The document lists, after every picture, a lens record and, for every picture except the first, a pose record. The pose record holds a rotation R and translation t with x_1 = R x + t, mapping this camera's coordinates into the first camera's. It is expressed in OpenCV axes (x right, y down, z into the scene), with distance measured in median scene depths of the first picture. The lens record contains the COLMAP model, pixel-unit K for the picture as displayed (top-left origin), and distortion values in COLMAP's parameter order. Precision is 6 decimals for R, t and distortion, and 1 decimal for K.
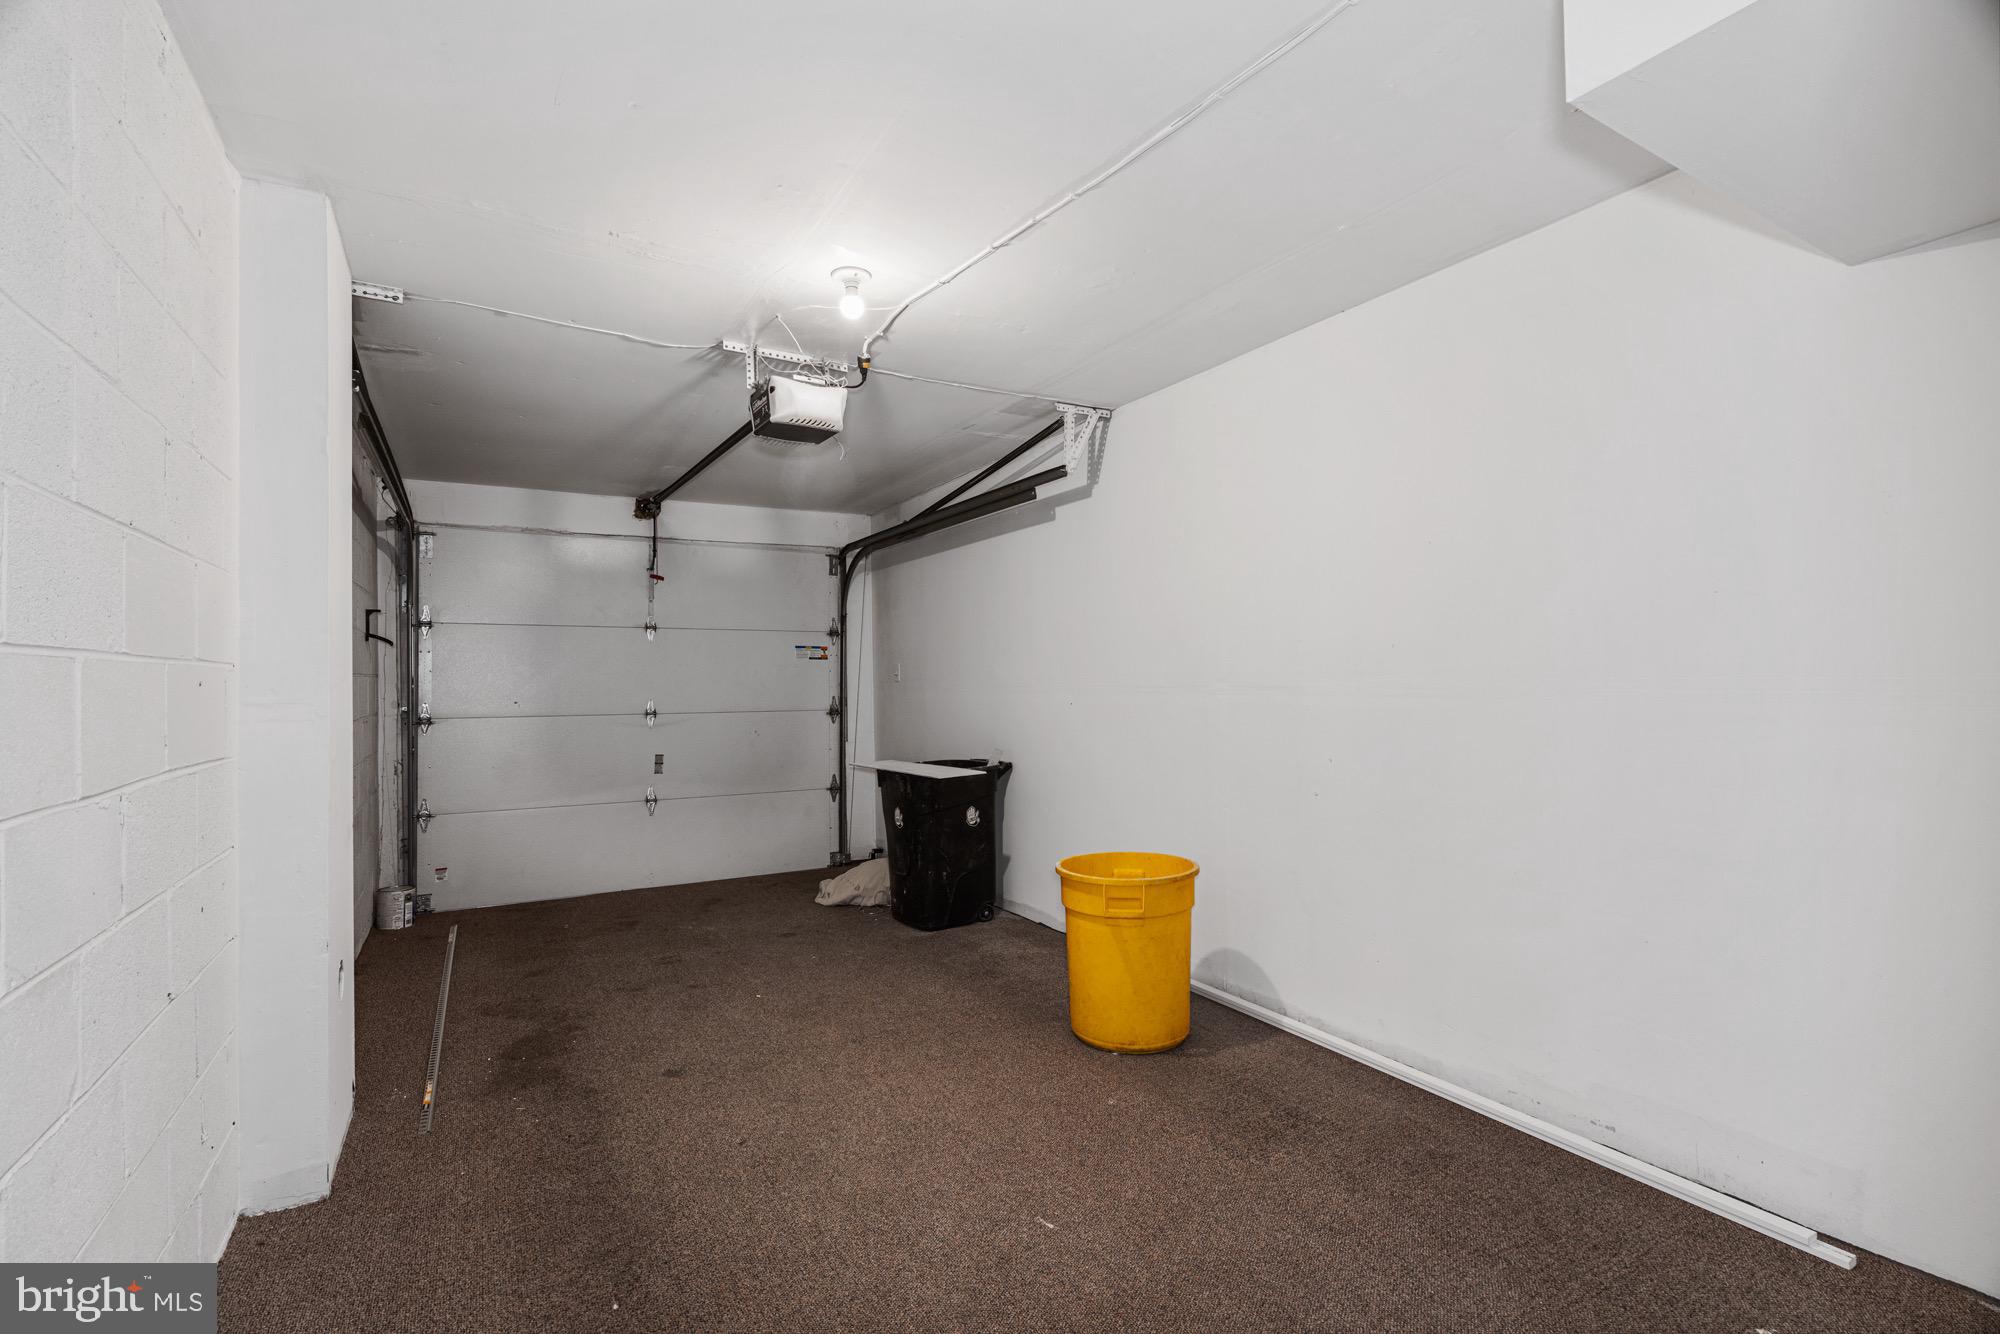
lens RADIAL K [[900.3, 0, 999.5], [0, 900.3, 673.1], [0, 0, 1]] dist [-0.004241, -0.000108]
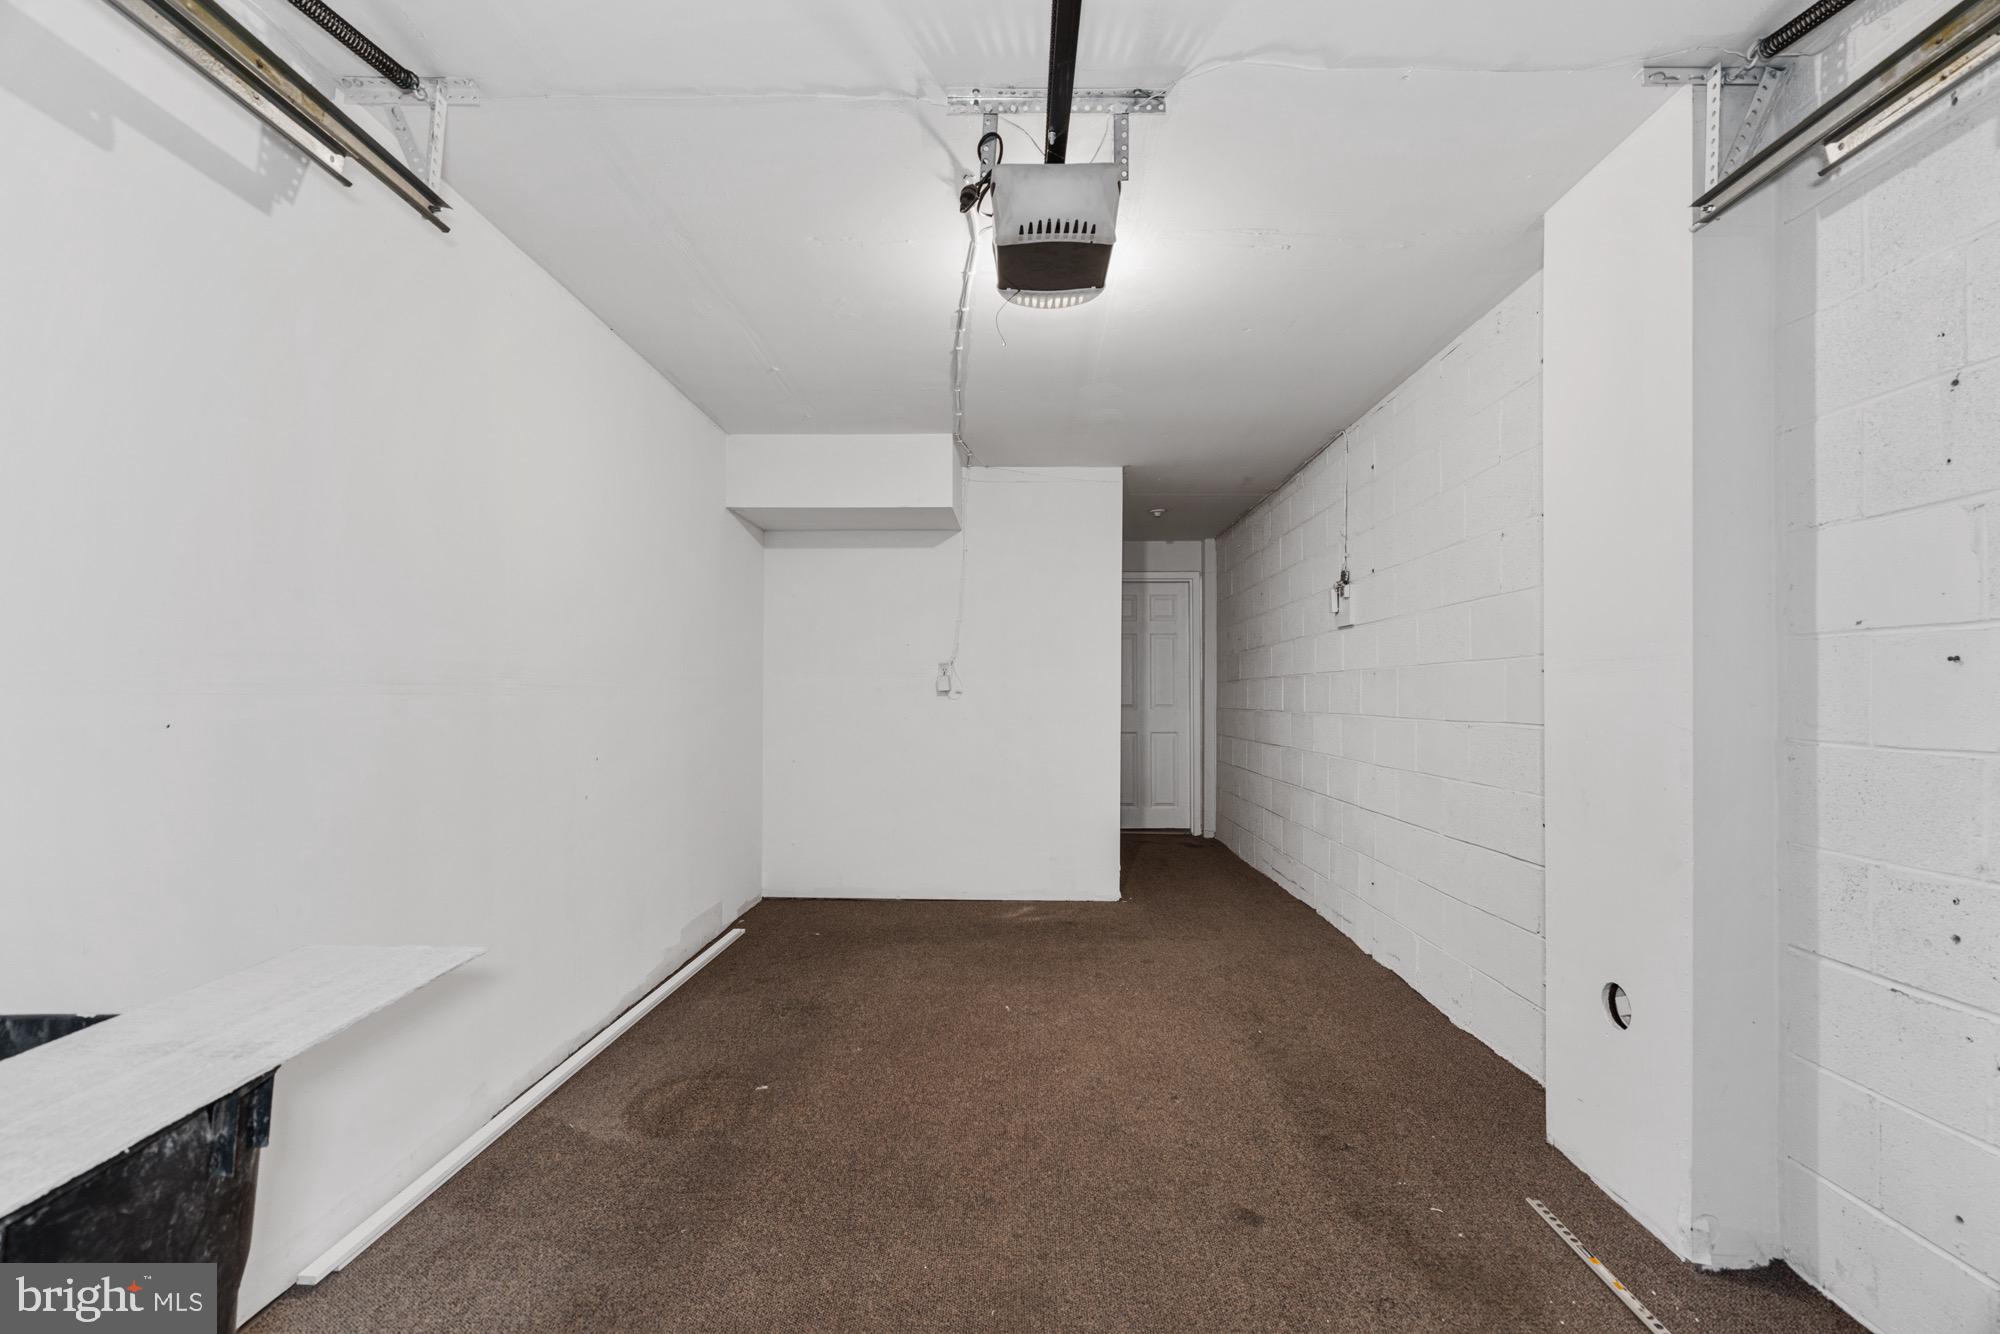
lens RADIAL K [[900.3, 0, 1001.1], [0, 900.3, 681.3], [0, 0, 1]] dist [-0.004241, -0.000108]
pose [[-0.849983, 0.017514, 0.526519, -0.586321], [0.002784, 0.999583, -0.028755, 0.043662], [-0.526803, -0.022975, -0.849677, 1.741252]]
